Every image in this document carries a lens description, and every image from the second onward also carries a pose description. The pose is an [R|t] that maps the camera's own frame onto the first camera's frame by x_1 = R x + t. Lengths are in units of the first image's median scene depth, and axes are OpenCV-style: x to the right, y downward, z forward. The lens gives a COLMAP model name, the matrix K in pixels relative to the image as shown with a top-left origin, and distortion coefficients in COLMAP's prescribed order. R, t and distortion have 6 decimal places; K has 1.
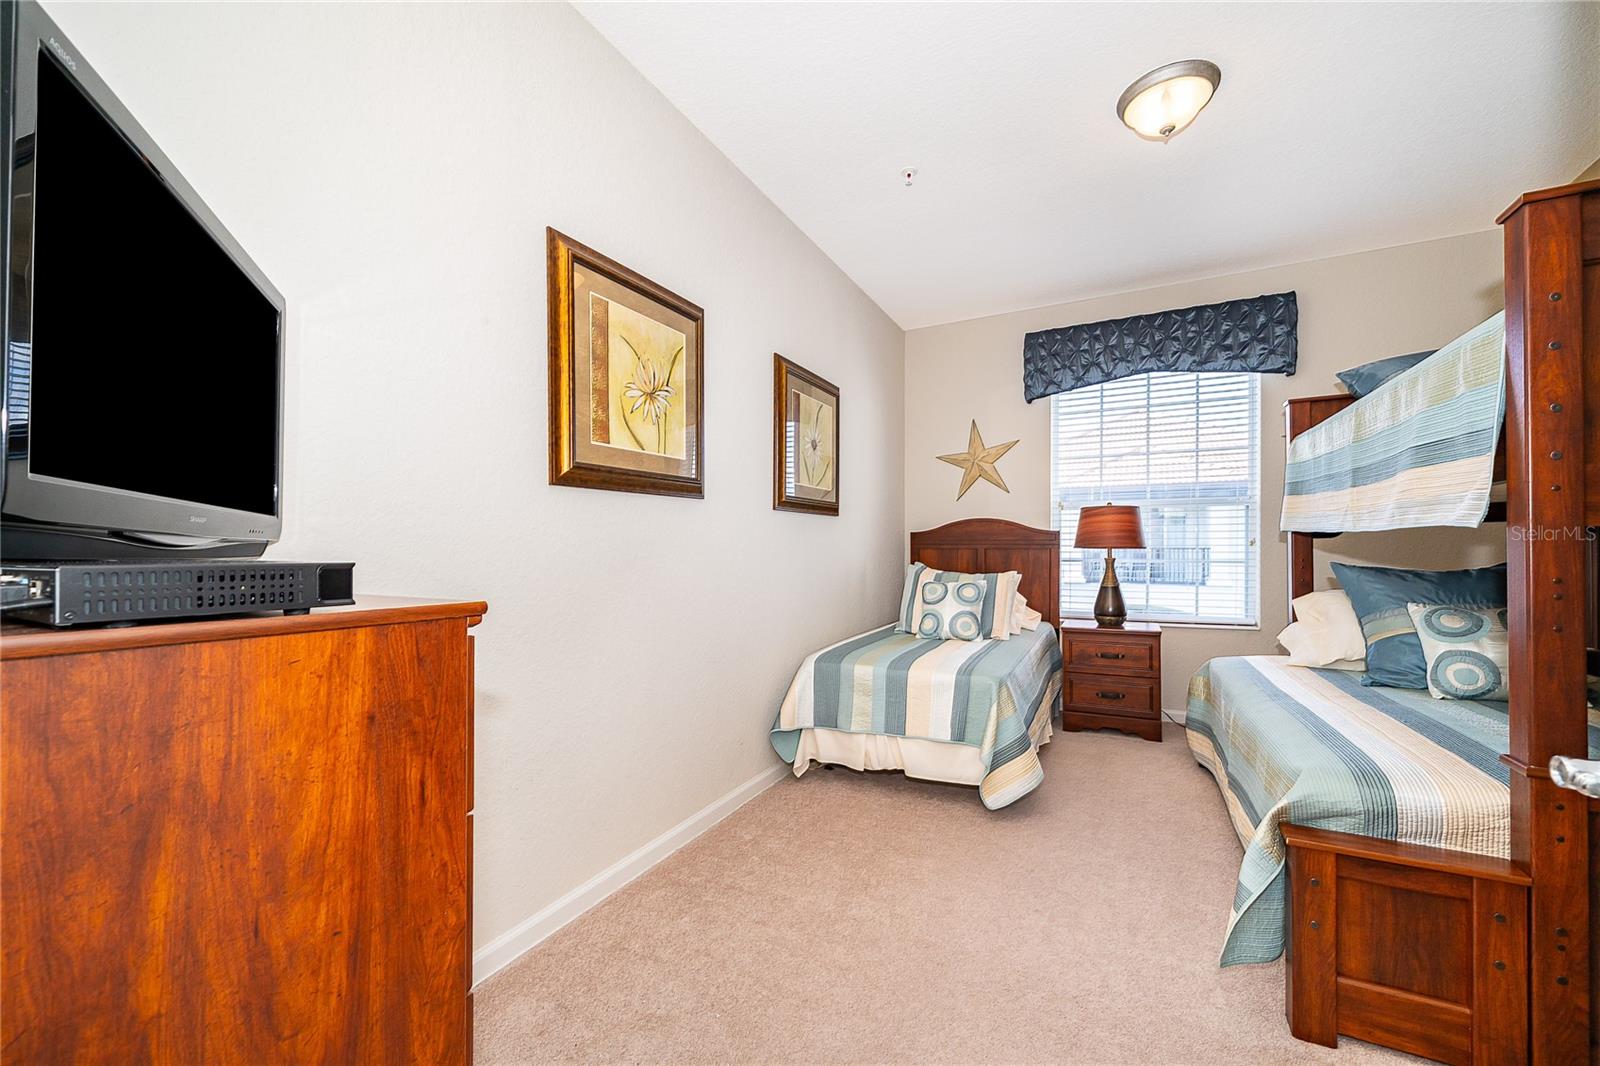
lens RADIAL K [[620.1, 0, 804.4], [0, 620.1, 541.5], [0, 0, 1]] dist [-0.002783, -0.000107]
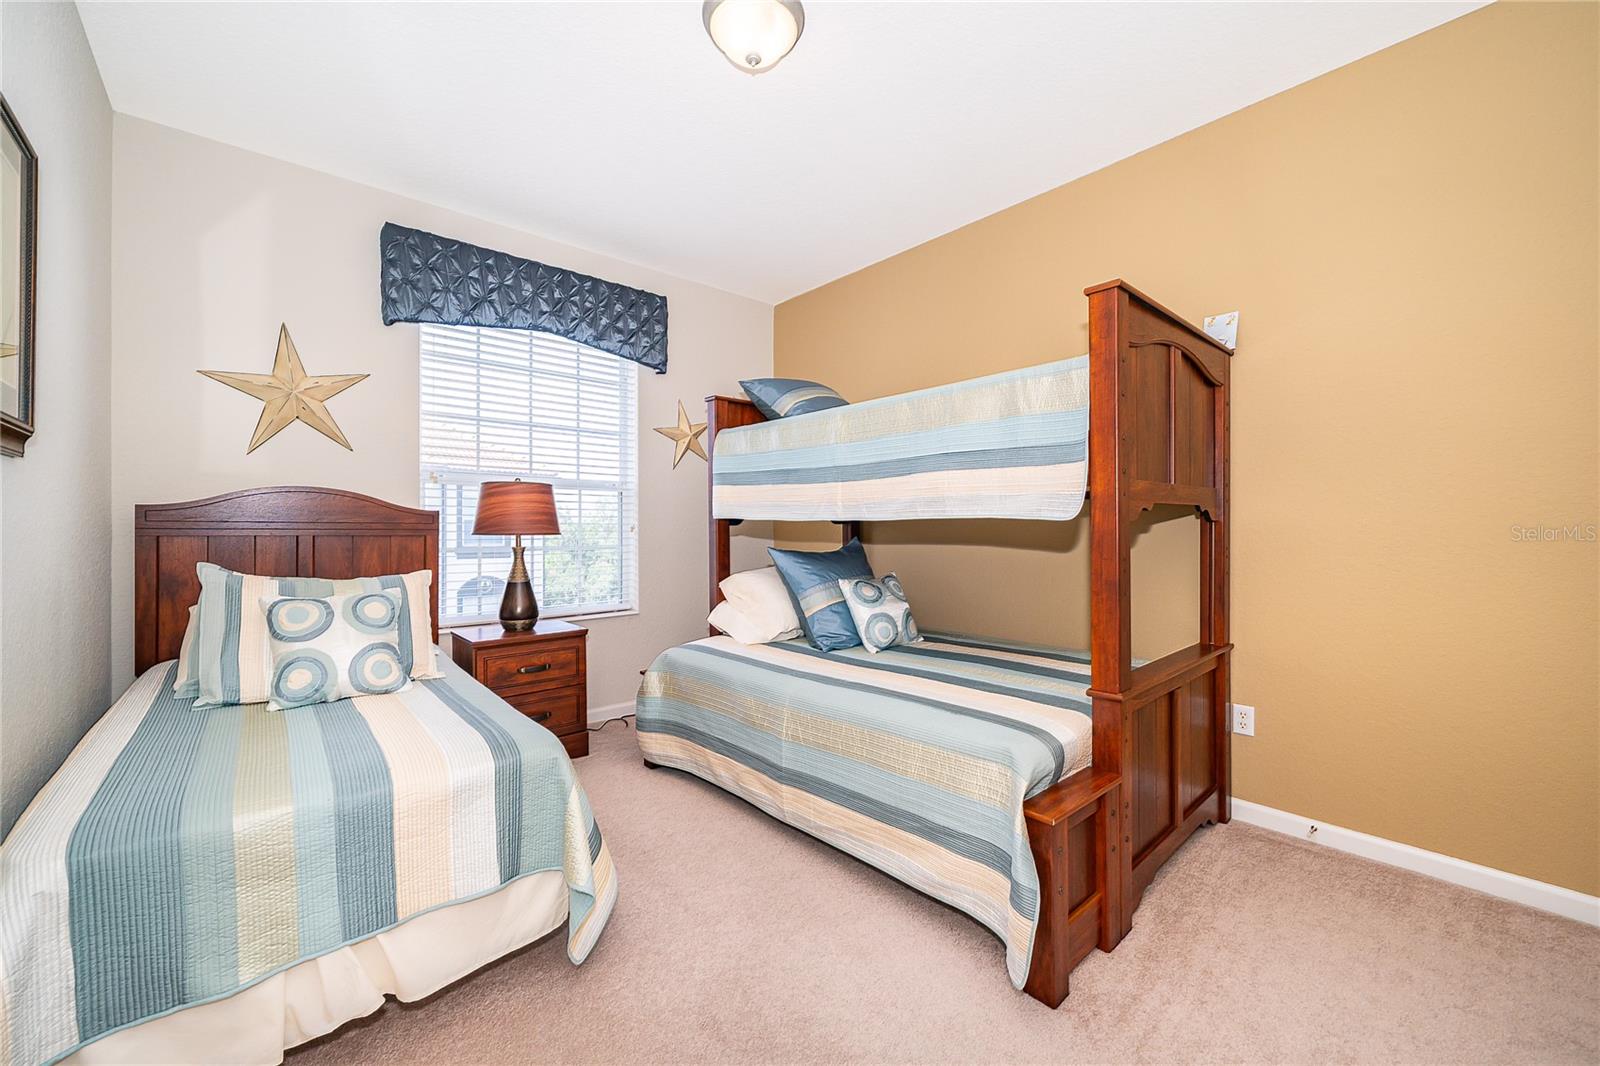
lens RADIAL K [[620.1, 0, 801.2], [0, 620.1, 526.0], [0, 0, 1]] dist [-0.002783, -0.000107]
pose [[0.372154, 0.010190, 0.928115, -0.119633], [-0.009289, 0.999931, -0.007254, 0.002046], [-0.928124, -0.005922, 0.372223, 0.363043]]
